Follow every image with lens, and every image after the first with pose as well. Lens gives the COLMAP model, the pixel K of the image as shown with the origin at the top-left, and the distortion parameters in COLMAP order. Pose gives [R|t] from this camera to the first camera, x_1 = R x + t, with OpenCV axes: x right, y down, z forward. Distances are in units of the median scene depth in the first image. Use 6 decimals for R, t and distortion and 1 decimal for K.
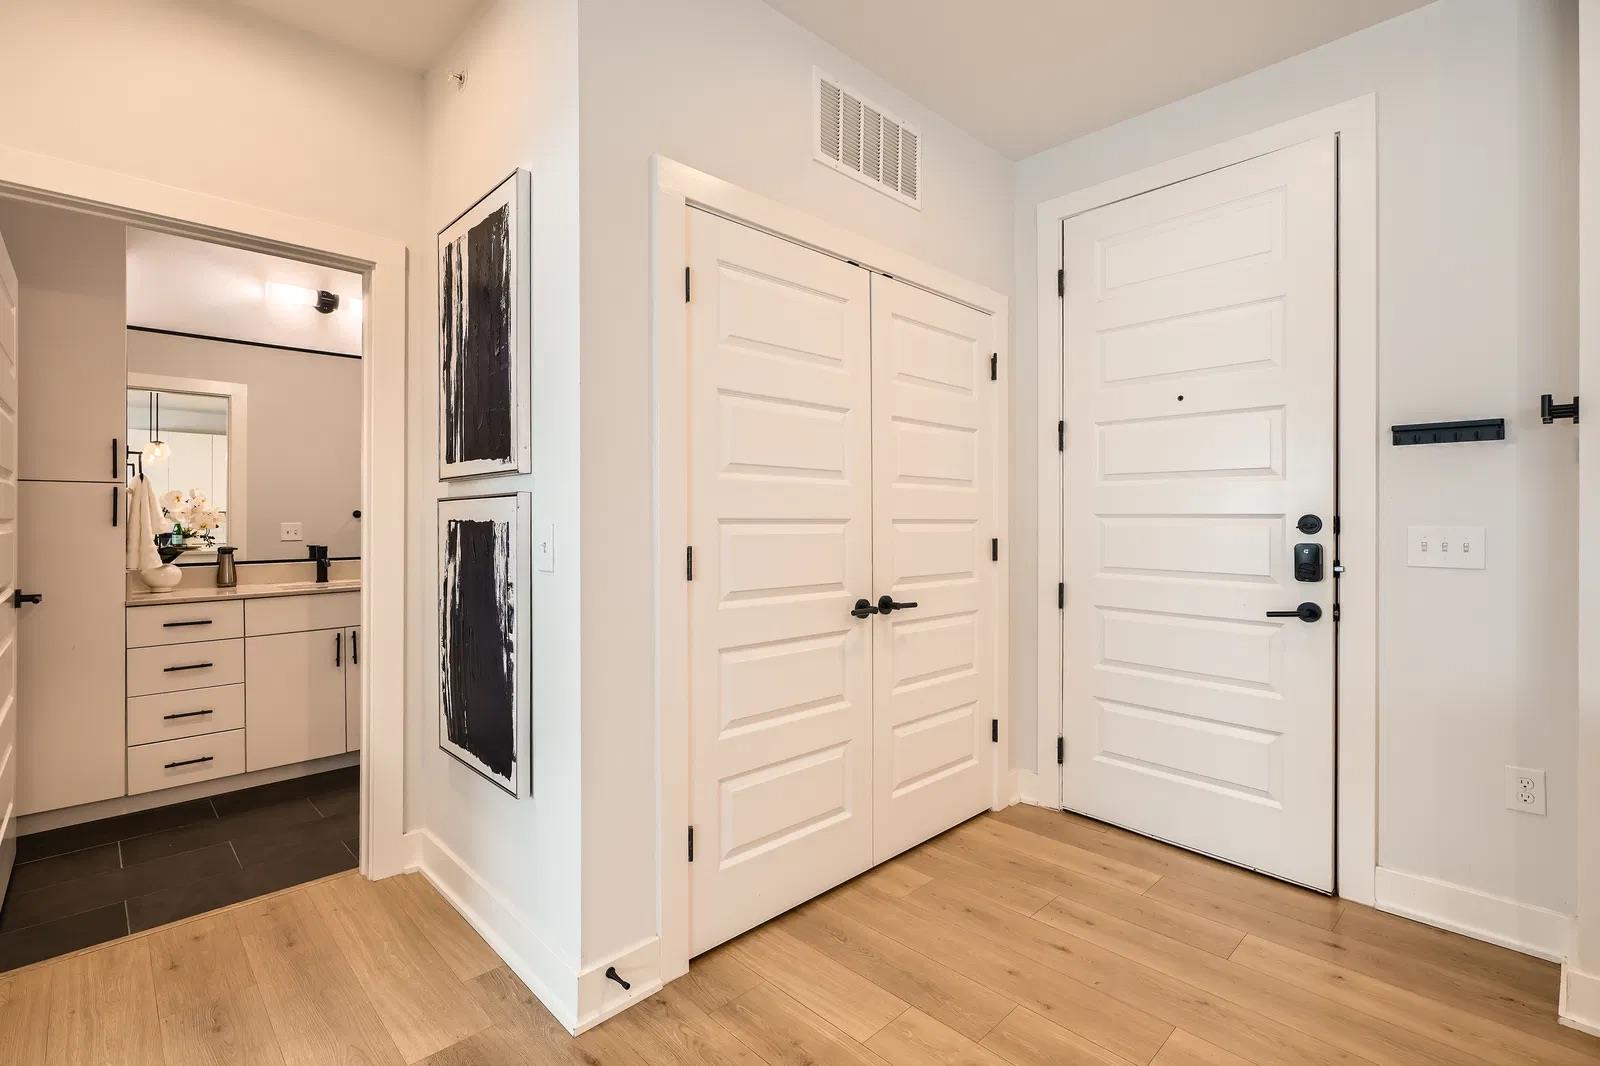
lens RADIAL K [[724.1, 0, 797.4], [0, 724.1, 521.3], [0, 0, 1]] dist [-0.003998, 0.001096]
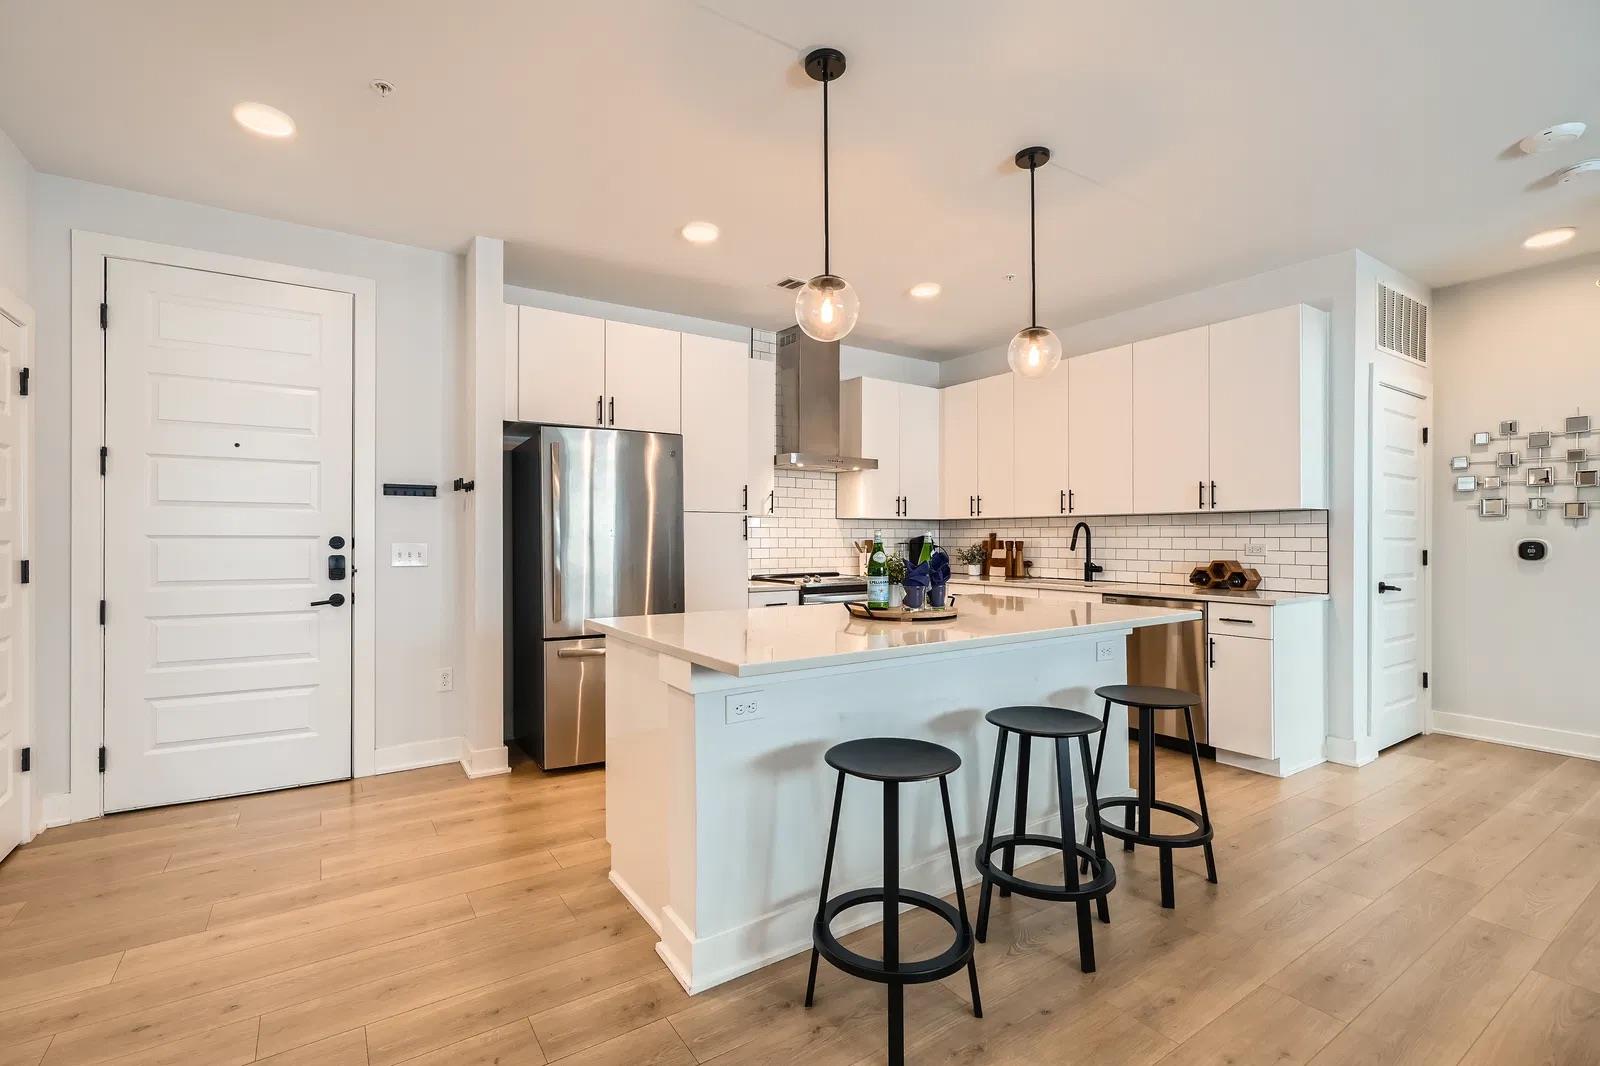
lens RADIAL K [[724.1, 0, 786.4], [0, 724.1, 536.9], [0, 0, 1]] dist [-0.003998, 0.001096]
pose [[0.190272, -0.000305, 0.981731, -0.541398], [0.001730, 0.999999, -0.000025, -0.005353], [-0.981730, 0.001703, 0.190272, -0.198935]]
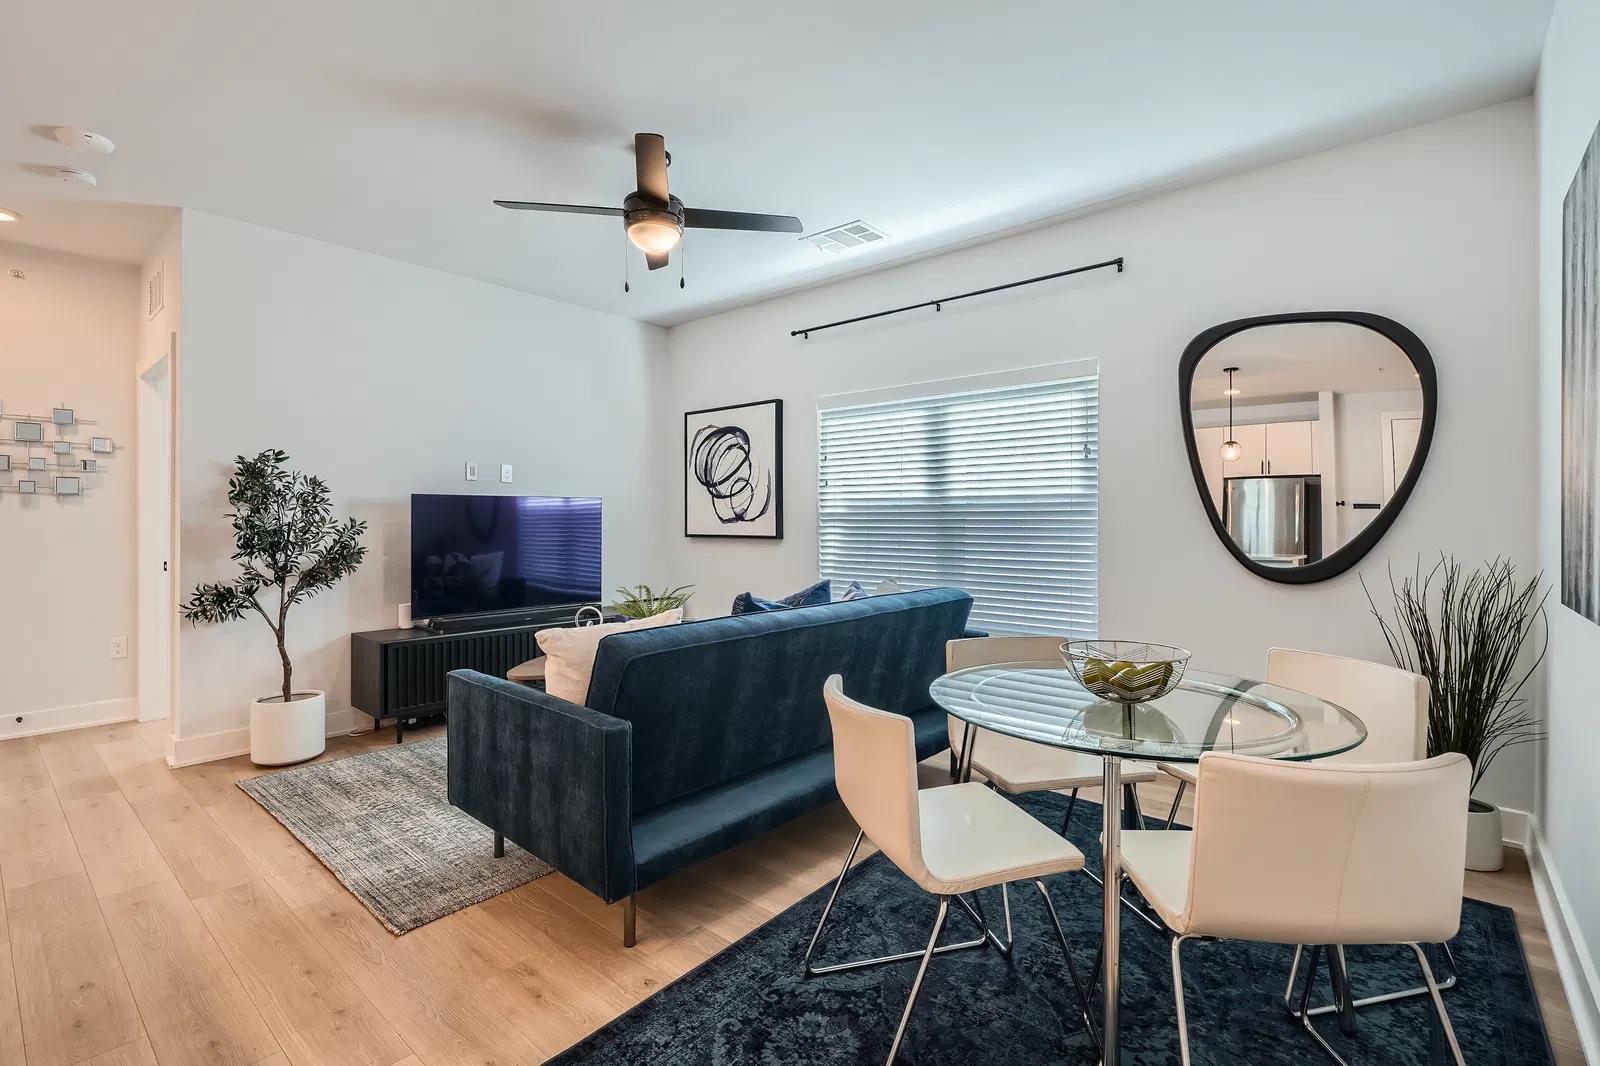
lens RADIAL K [[724.1, 0, 799.1], [0, 724.1, 518.4], [0, 0, 1]] dist [-0.003998, 0.001096]
pose [[-0.995946, 0.000137, -0.089957, -0.289829], [0.000298, 0.999998, -0.001771, -0.002796], [0.089956, -0.001791, -0.995944, 0.101713]]
